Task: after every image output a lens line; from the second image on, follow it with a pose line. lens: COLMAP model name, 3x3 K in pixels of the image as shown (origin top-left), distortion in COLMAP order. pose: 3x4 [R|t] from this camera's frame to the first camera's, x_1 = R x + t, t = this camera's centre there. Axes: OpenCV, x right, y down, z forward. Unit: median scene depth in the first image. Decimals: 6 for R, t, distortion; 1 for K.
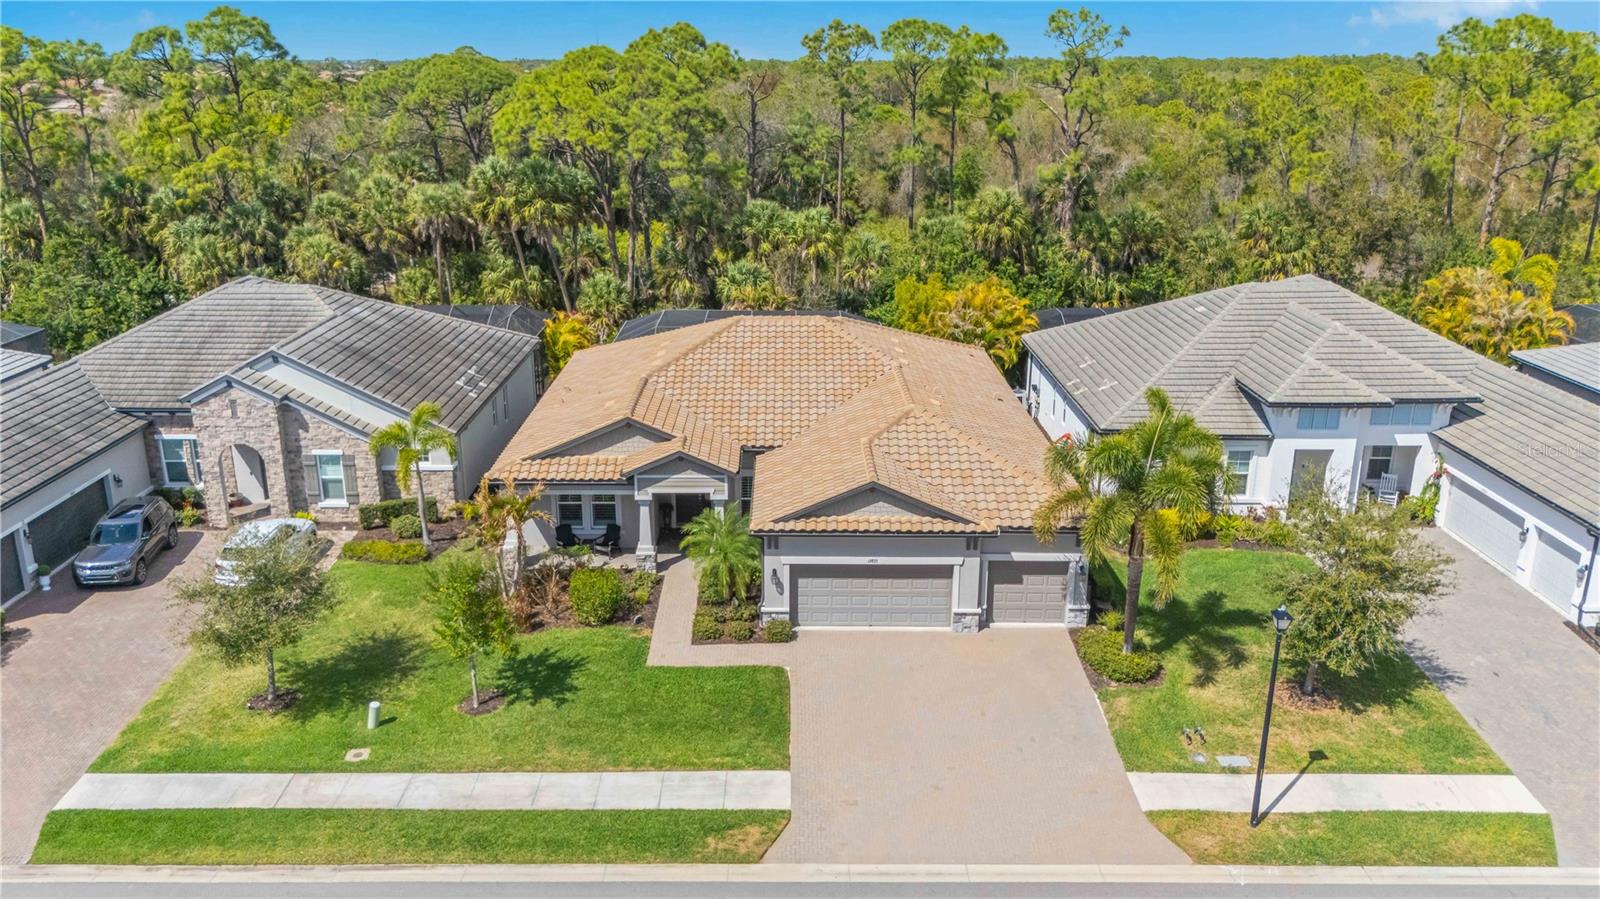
lens RADIAL K [[1210.4, 0, 768.8], [0, 1210.4, 409.9], [0, 0, 1]] dist [0.014113, -0.013083]
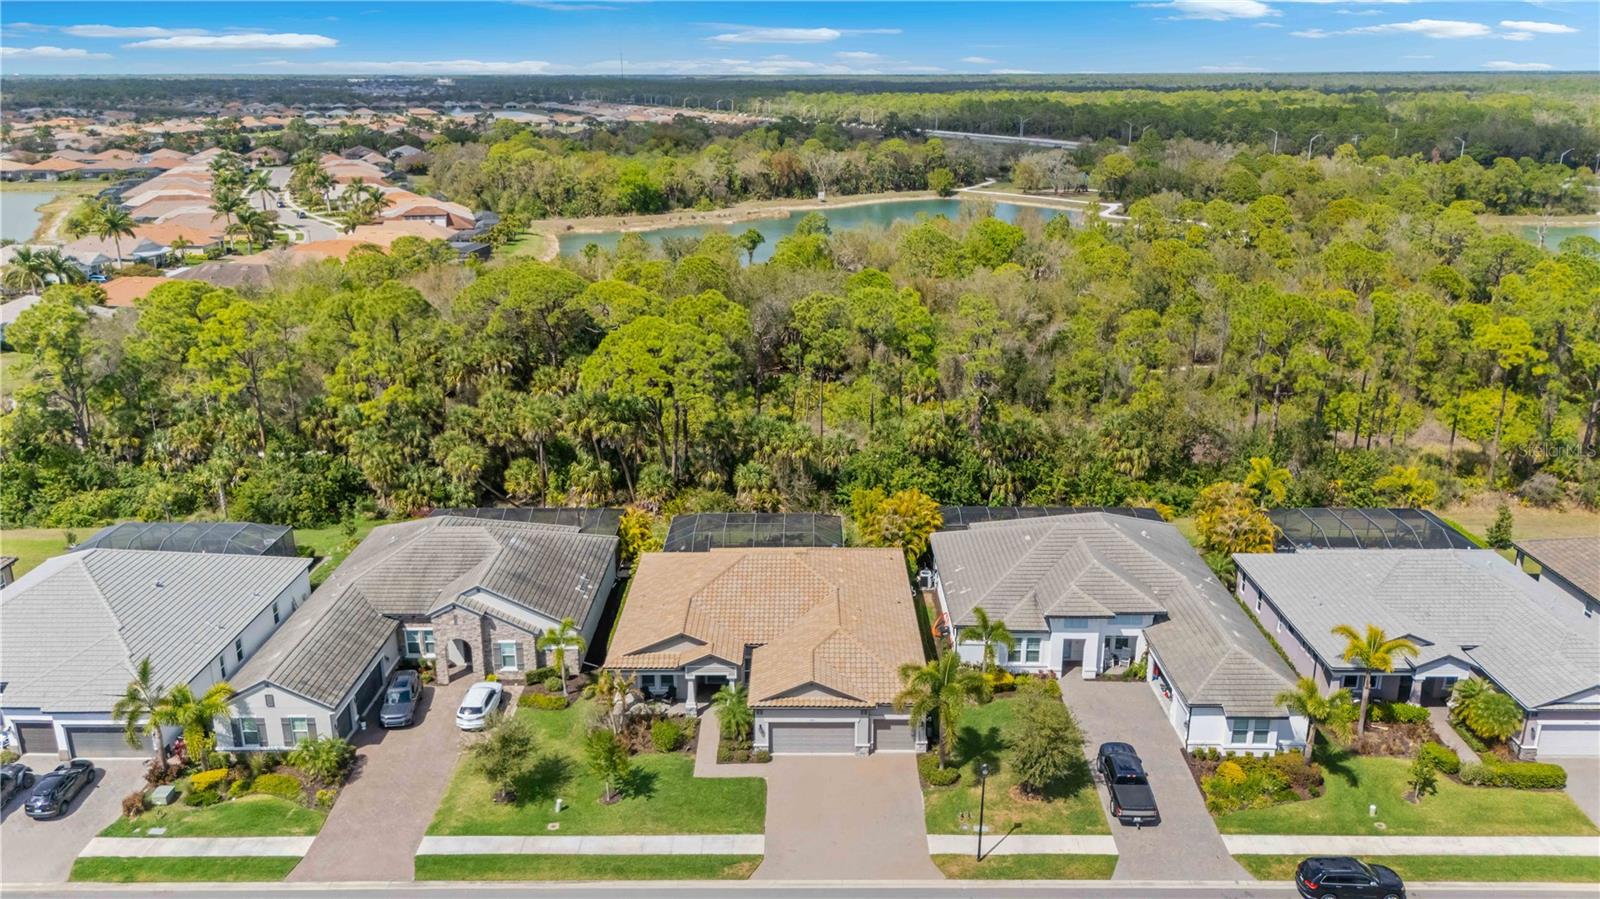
lens RADIAL K [[1210.4, 0, 817.3], [0, 1210.4, 448.1], [0, 0, 1]] dist [0.014113, -0.013083]
pose [[0.999728, 0.005799, 0.022591, 0.048278], [-0.006539, 0.999439, 0.032834, -0.363541], [-0.022388, -0.032973, 0.999205, -0.886915]]
